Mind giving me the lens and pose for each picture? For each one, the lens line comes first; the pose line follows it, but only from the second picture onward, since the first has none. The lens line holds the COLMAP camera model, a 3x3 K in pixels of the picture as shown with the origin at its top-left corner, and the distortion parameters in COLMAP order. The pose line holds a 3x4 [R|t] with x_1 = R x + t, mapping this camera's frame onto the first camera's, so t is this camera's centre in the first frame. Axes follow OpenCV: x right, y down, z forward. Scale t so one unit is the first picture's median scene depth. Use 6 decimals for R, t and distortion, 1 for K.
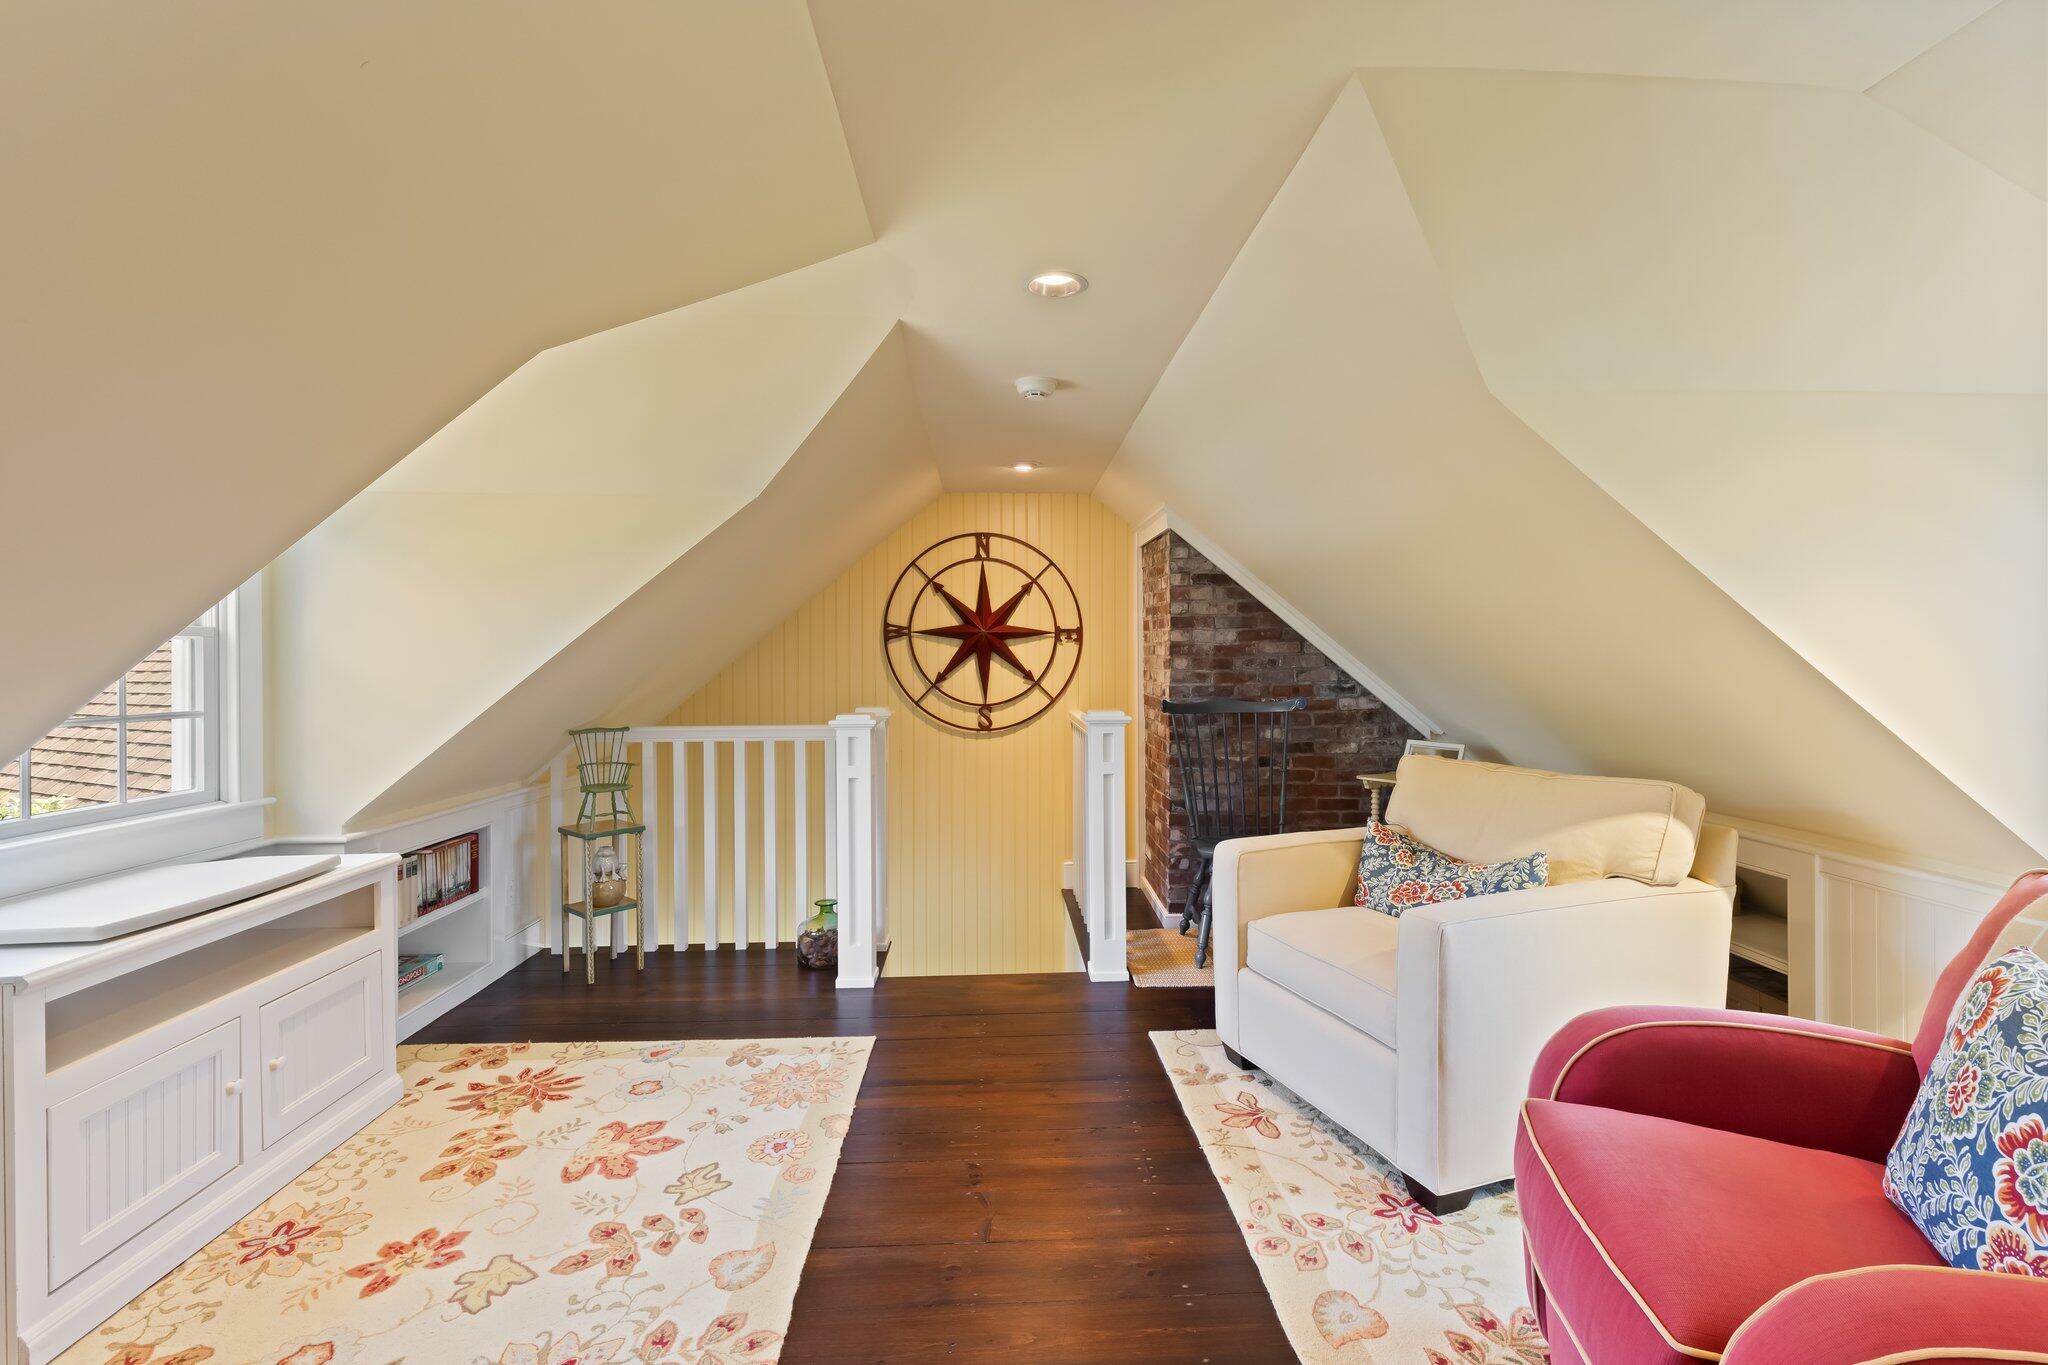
lens RADIAL K [[925.1, 0, 1028.7], [0, 925.1, 674.9], [0, 0, 1]] dist [0.003812, -0.000391]
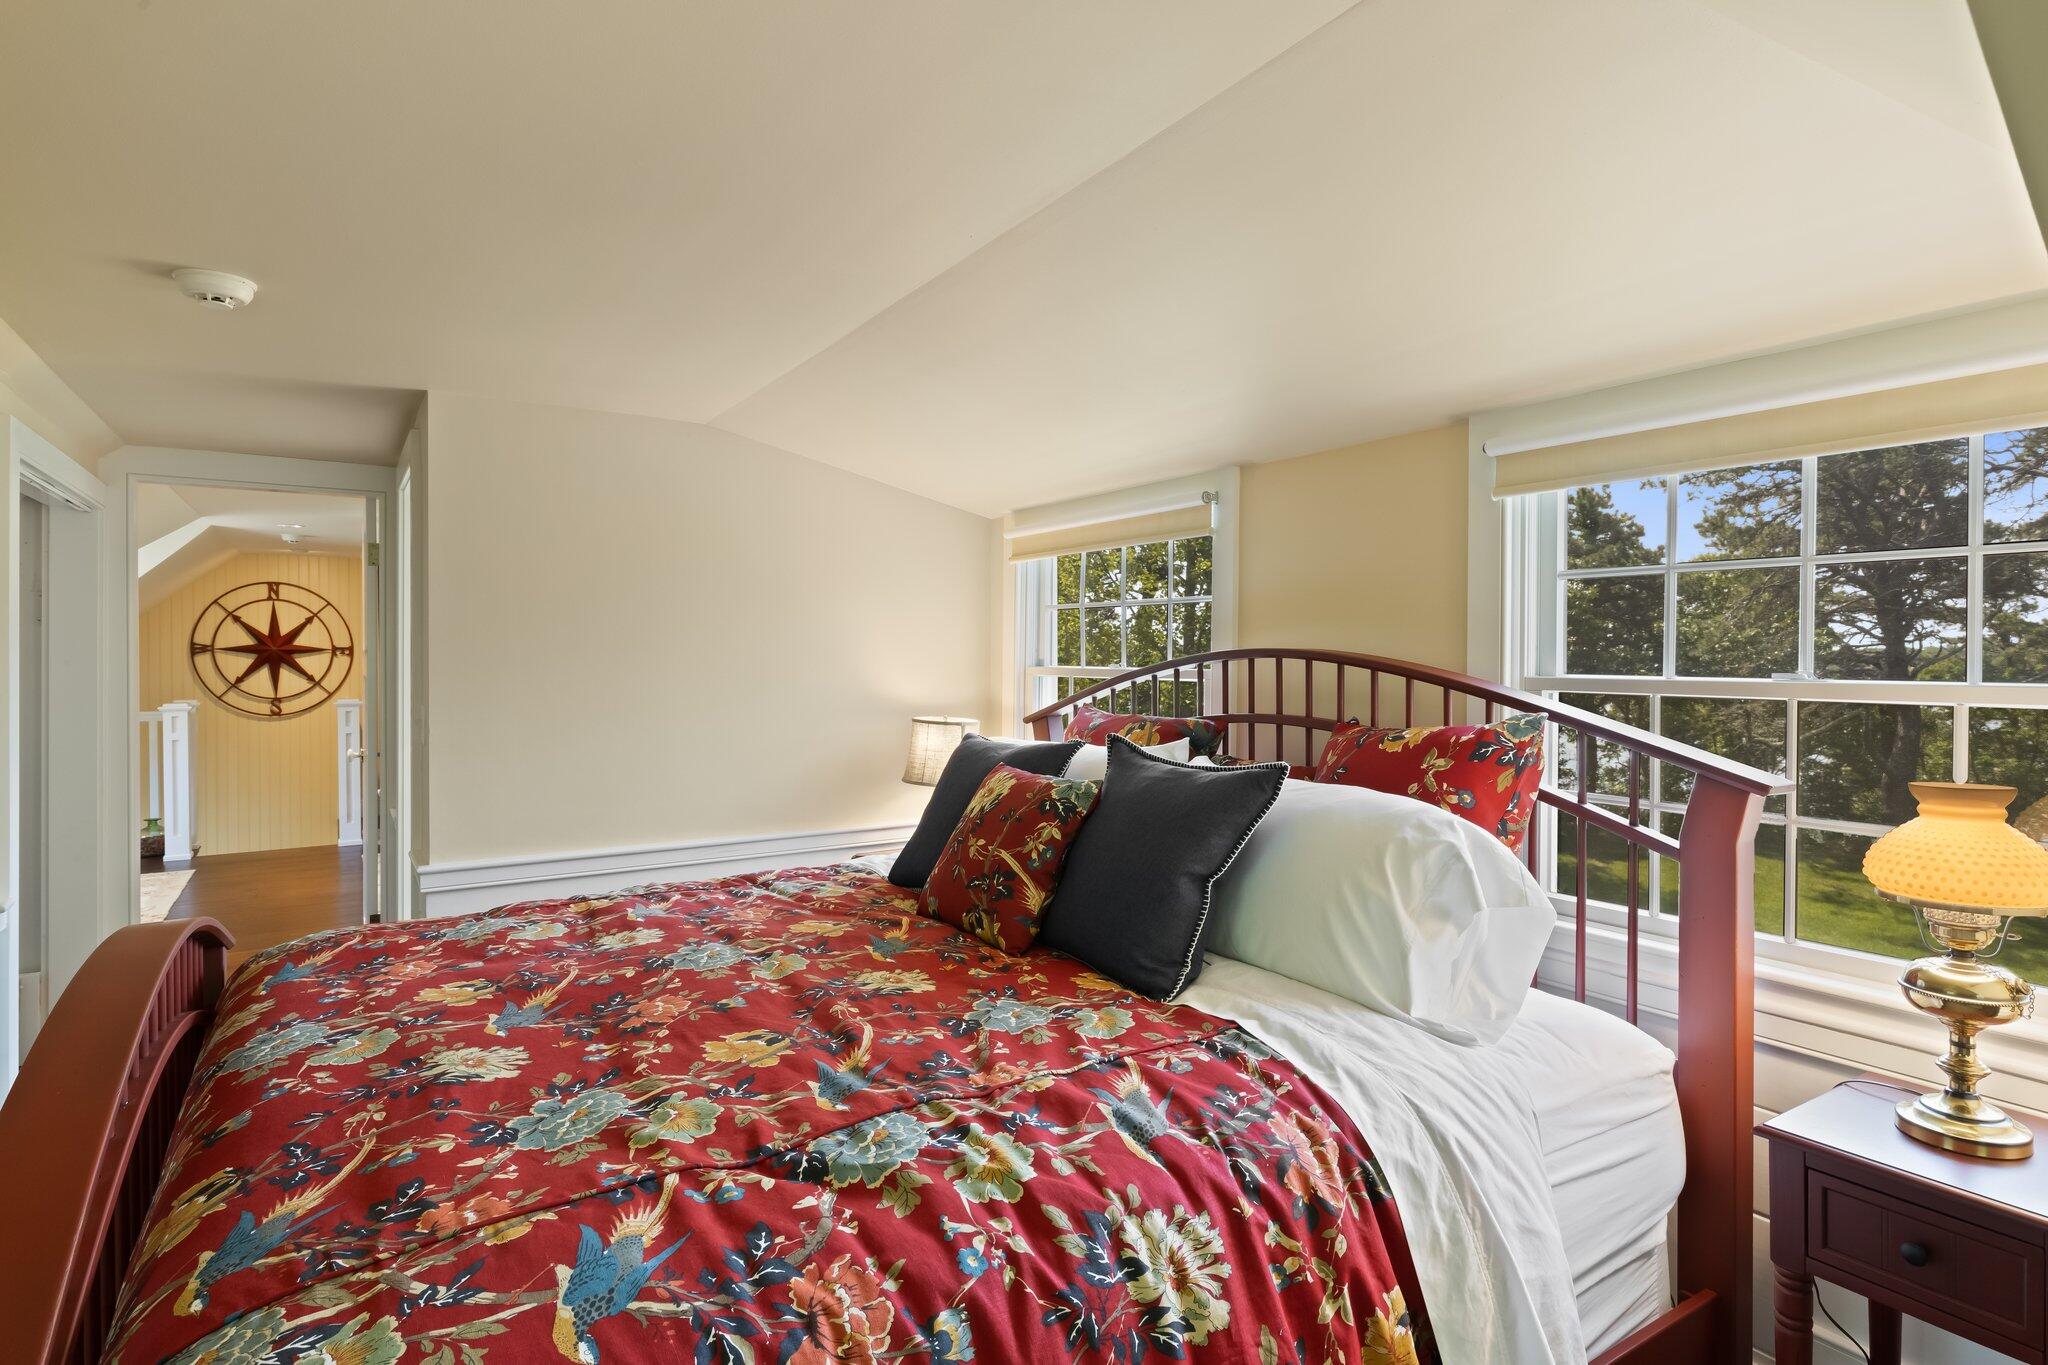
lens RADIAL K [[1094.2, 0, 1024.2], [0, 1094.2, 669.7], [0, 0, 1]] dist [-0.000489, 0.000021]
pose [[0.865936, -0.003799, 0.500140, 0.114320], [0.002229, 0.999991, 0.003737, -0.017160], [-0.500150, -0.002121, 0.865936, -1.114930]]
